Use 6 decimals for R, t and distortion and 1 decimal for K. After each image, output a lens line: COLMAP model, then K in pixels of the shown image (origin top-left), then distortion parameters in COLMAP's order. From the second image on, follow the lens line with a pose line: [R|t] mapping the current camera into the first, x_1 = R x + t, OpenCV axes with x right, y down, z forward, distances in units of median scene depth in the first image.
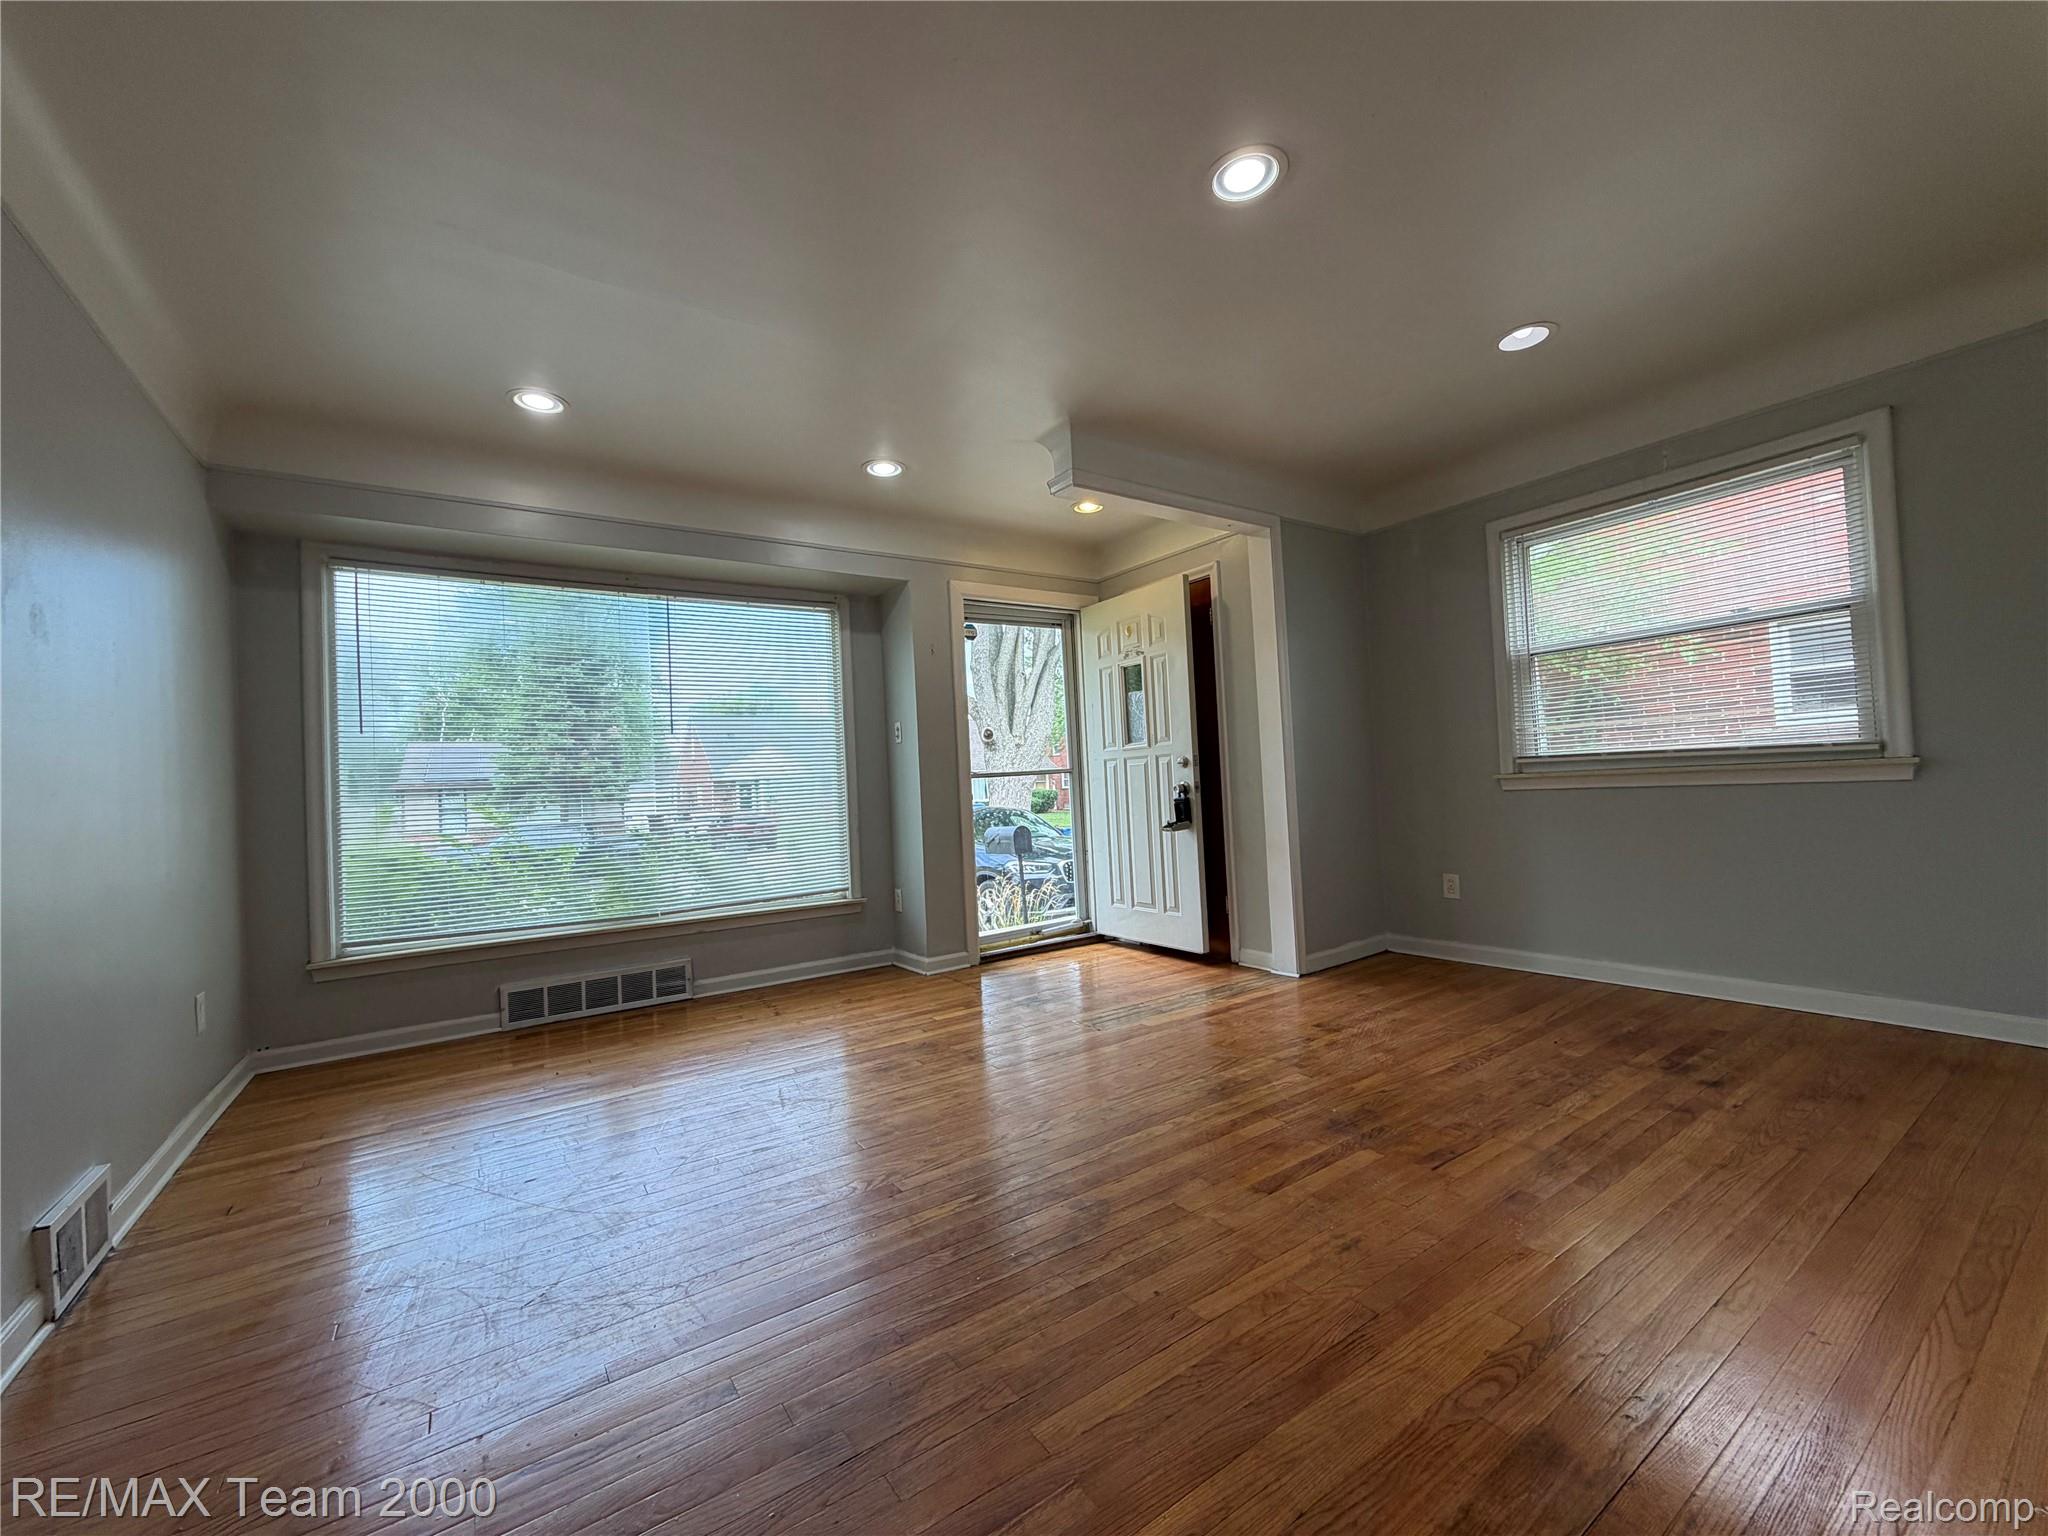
lens RADIAL K [[821.0, 0, 1015.3], [0, 821.0, 766.6], [0, 0, 1]] dist [0.002912, 0.000426]
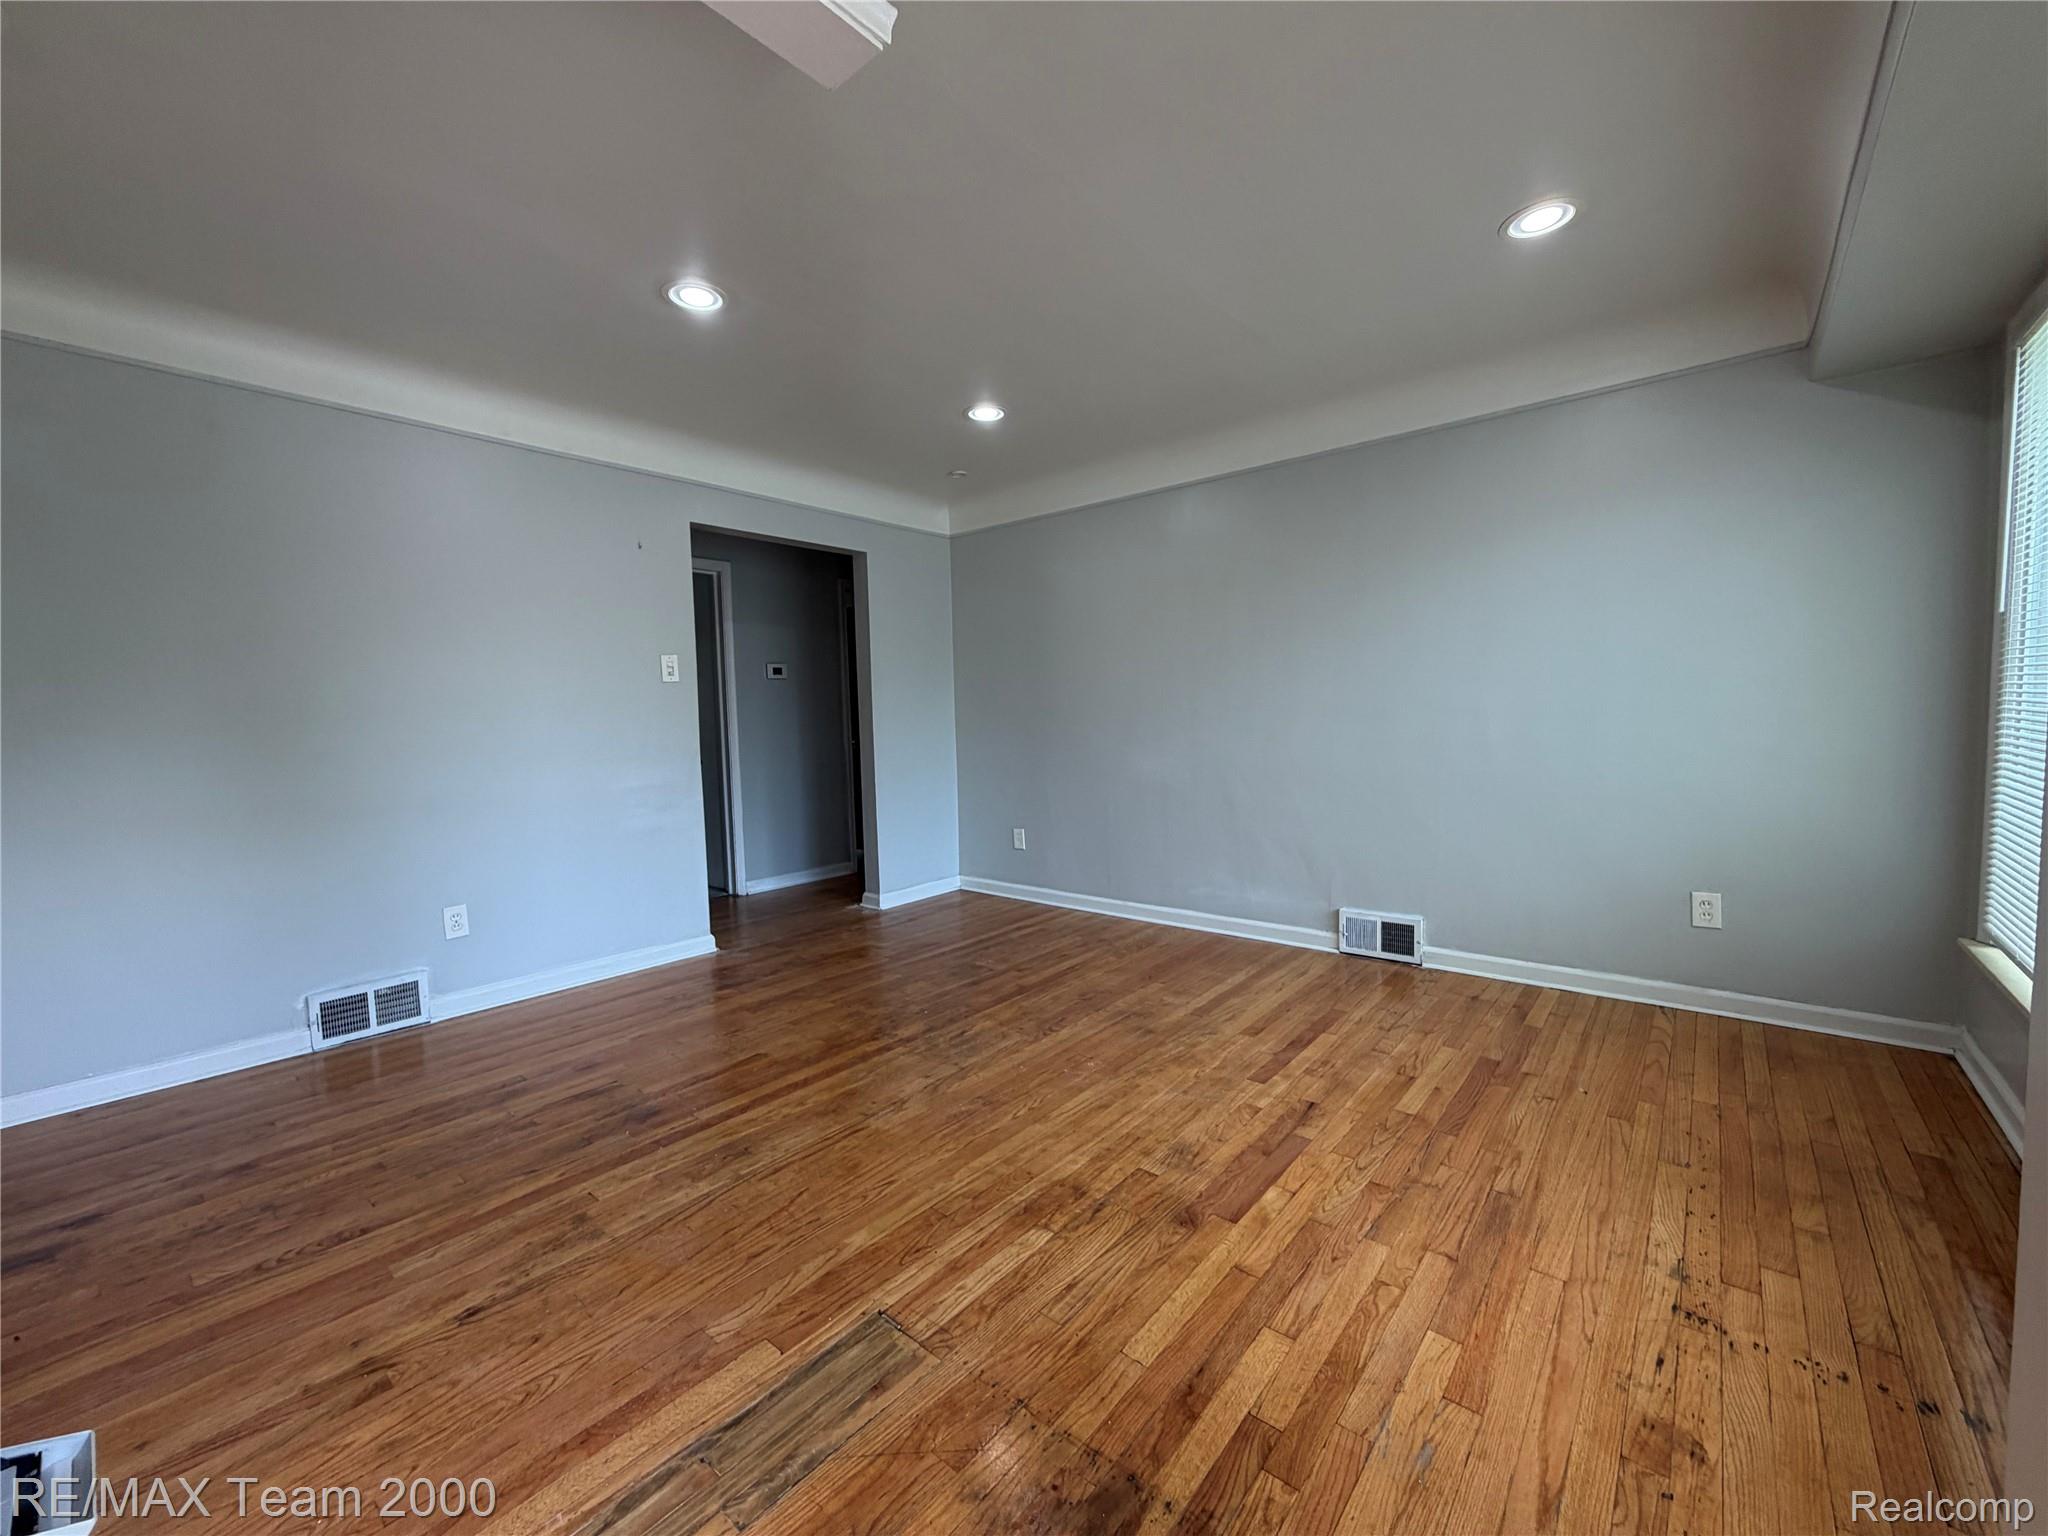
lens RADIAL K [[821.0, 0, 1015.3], [0, 821.0, 766.6], [0, 0, 1]] dist [0.002912, 0.000426]
pose [[-0.960806, 0.087930, -0.262908, 0.168432], [0.076704, 0.995661, 0.052686, -0.014246], [0.266400, 0.030455, -0.963381, 1.981974]]
